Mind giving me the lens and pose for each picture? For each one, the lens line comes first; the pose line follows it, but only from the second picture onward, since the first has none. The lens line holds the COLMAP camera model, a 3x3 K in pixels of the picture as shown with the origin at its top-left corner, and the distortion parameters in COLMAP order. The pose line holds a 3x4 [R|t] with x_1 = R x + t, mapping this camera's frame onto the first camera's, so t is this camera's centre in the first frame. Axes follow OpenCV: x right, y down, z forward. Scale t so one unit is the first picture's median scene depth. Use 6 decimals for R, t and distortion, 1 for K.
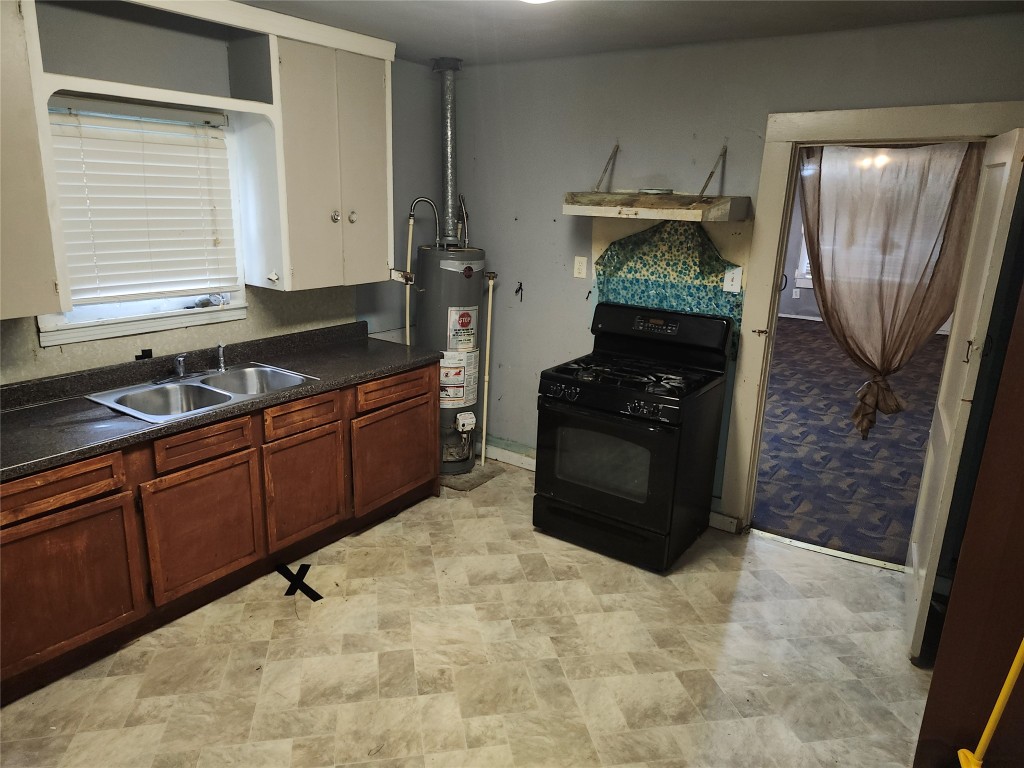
lens RADIAL K [[711.7, 0, 512.0], [0, 711.7, 384.0], [0, 0, 1]] dist [0.079422, -0.074478]
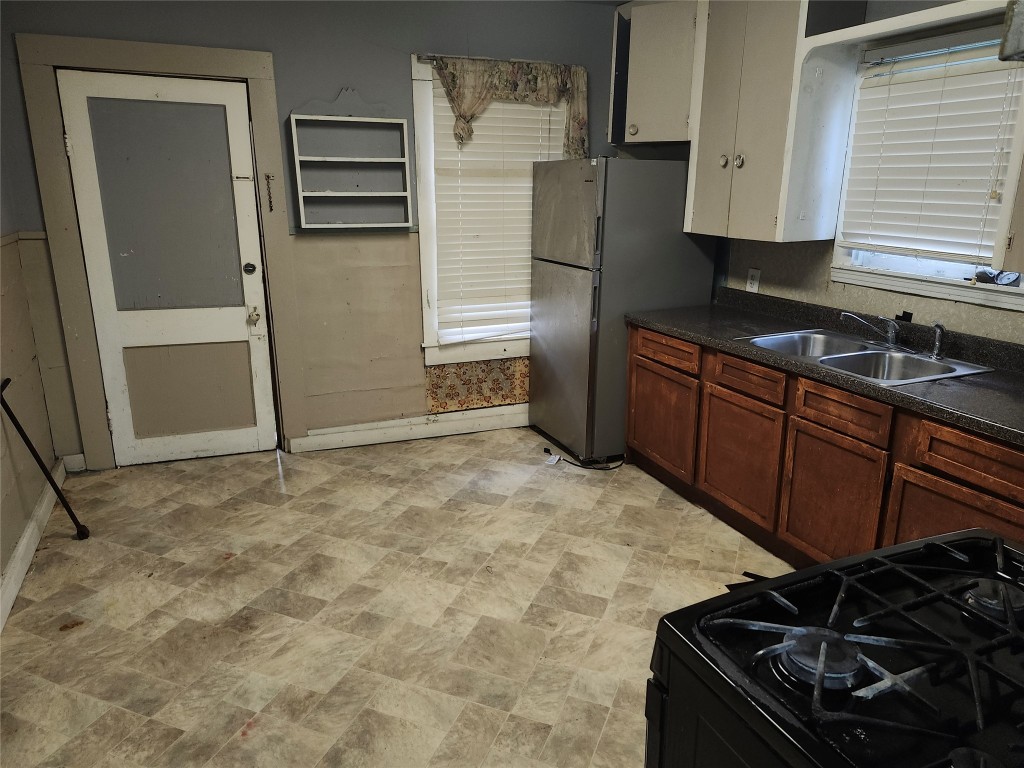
lens RADIAL K [[711.7, 0, 512.0], [0, 711.7, 384.0], [0, 0, 1]] dist [0.079422, -0.074478]
pose [[-0.542199, 0.199103, -0.816320, 0.600126], [-0.239347, 0.894675, 0.377187, -0.215789], [0.805440, 0.399894, -0.437437, 1.159064]]
